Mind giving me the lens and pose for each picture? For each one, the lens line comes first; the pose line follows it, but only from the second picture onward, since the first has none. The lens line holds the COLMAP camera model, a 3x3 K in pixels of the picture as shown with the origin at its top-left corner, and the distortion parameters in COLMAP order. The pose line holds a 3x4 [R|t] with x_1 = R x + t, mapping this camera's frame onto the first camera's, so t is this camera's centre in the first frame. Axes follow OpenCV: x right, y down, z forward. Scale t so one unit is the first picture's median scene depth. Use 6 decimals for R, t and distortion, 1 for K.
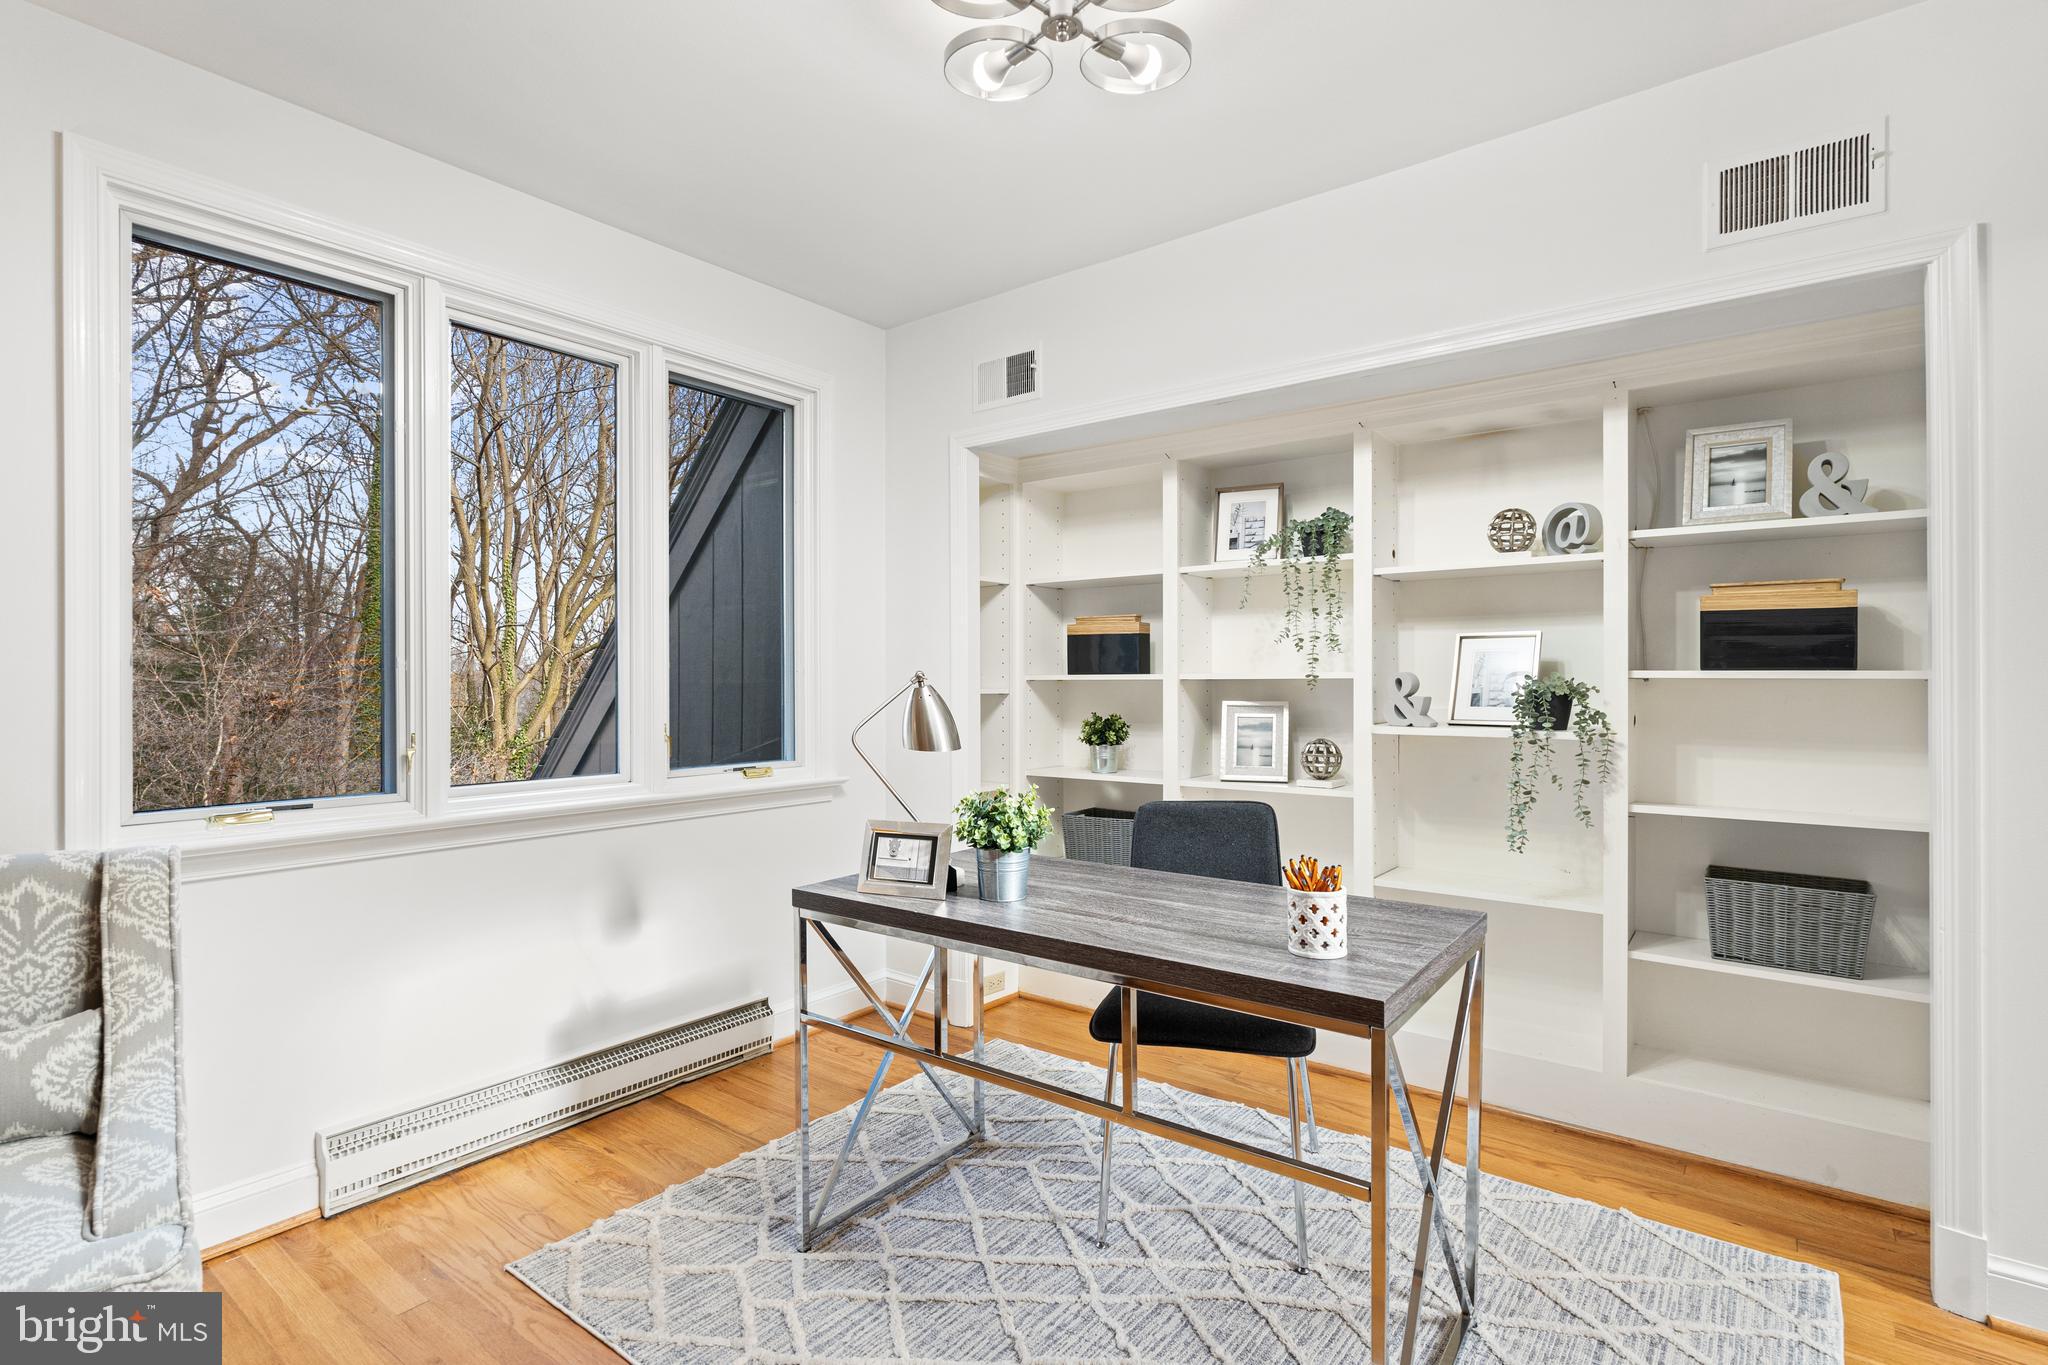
lens RADIAL K [[991.8, 0, 1026.7], [0, 991.8, 686.5], [0, 0, 1]] dist [-0.000117, 0.000784]
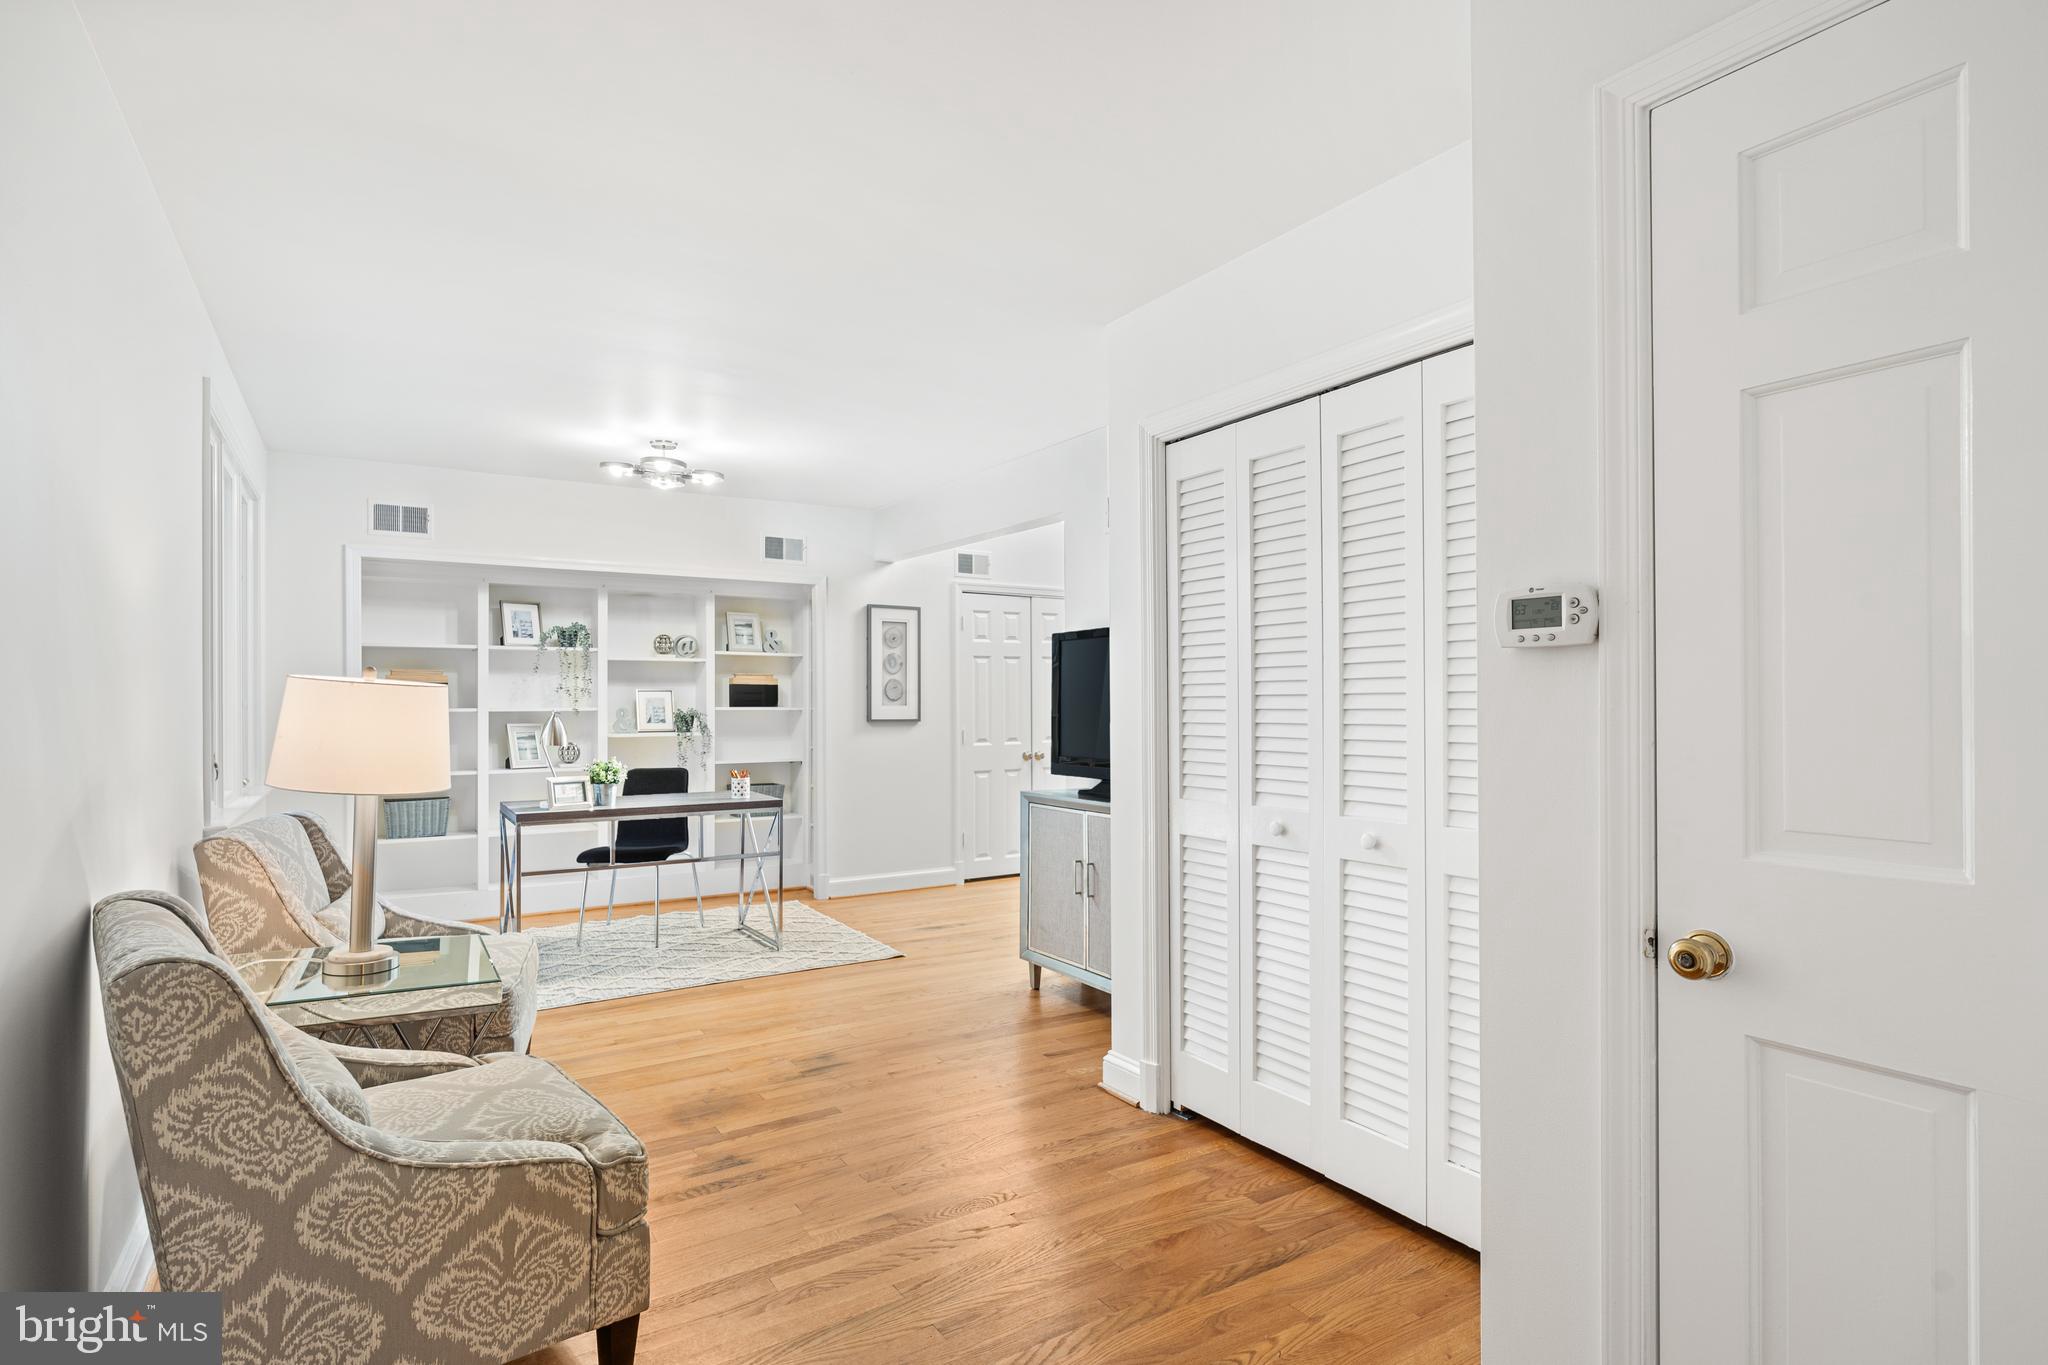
lens RADIAL K [[1051.6, 0, 1024.0], [0, 1051.6, 682.5], [0, 0, 1]] dist [-0.001888, -0.000167]
pose [[0.341725, 0.018521, 0.939618, -1.505681], [0.005203, 0.999753, -0.021599, -0.015569], [-0.939786, 0.012270, 0.341544, -0.592626]]
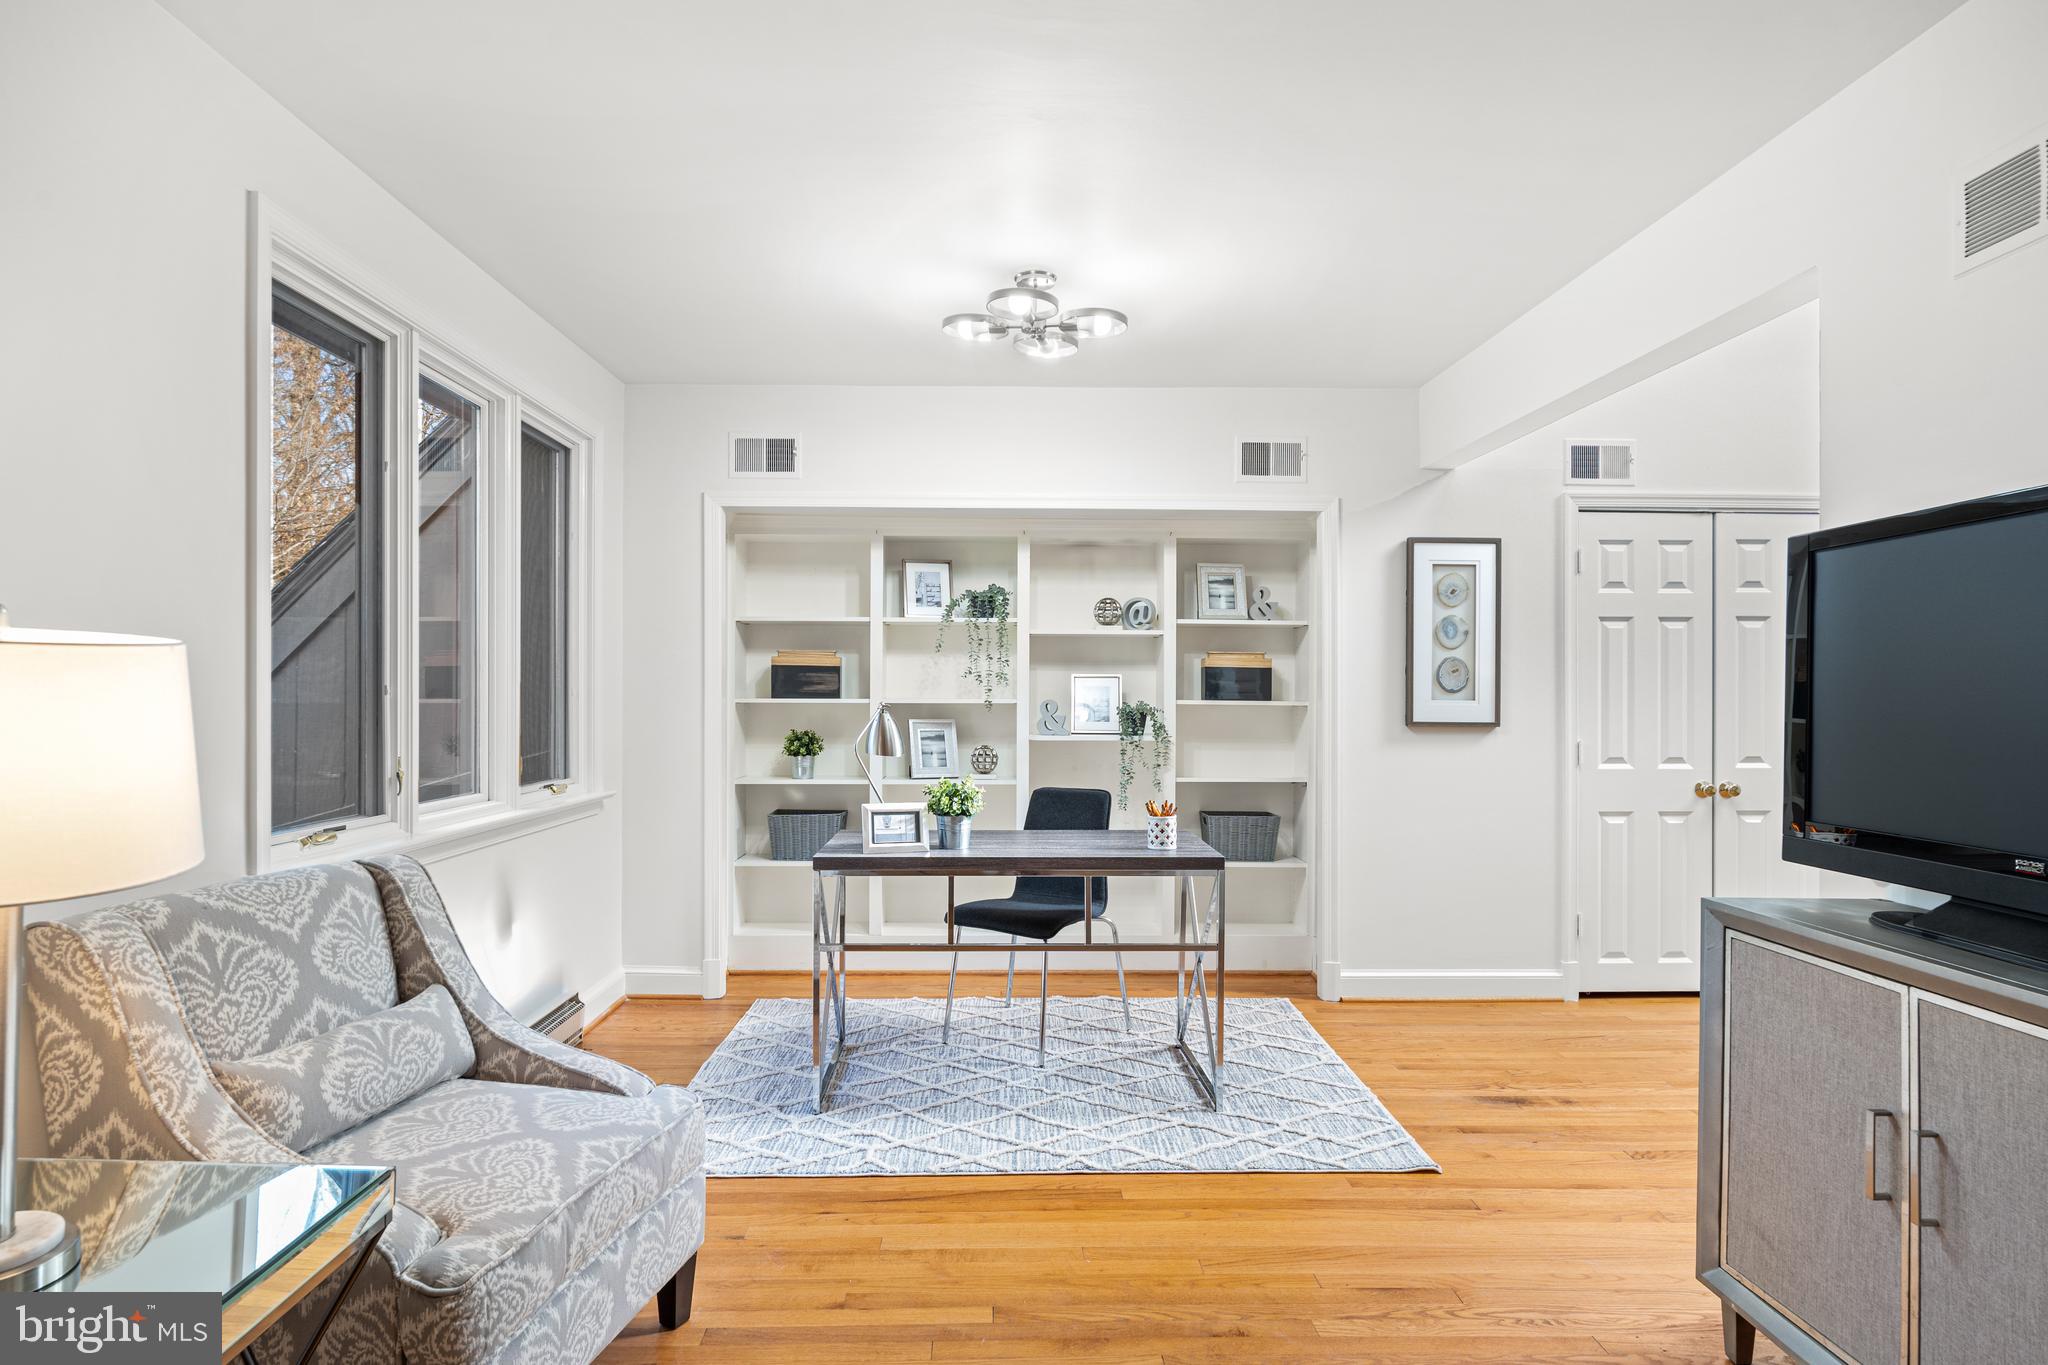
lens RADIAL K [[1105.6, 0, 1017.5], [0, 1105.6, 698.2], [0, 0, 1]] dist [0.001866, 0.002208]
pose [[0.778752, 0.003281, 0.627323, -0.764835], [-0.003332, 0.999994, -0.001094, -0.015227], [-0.627322, -0.001238, 0.778759, -0.307134]]
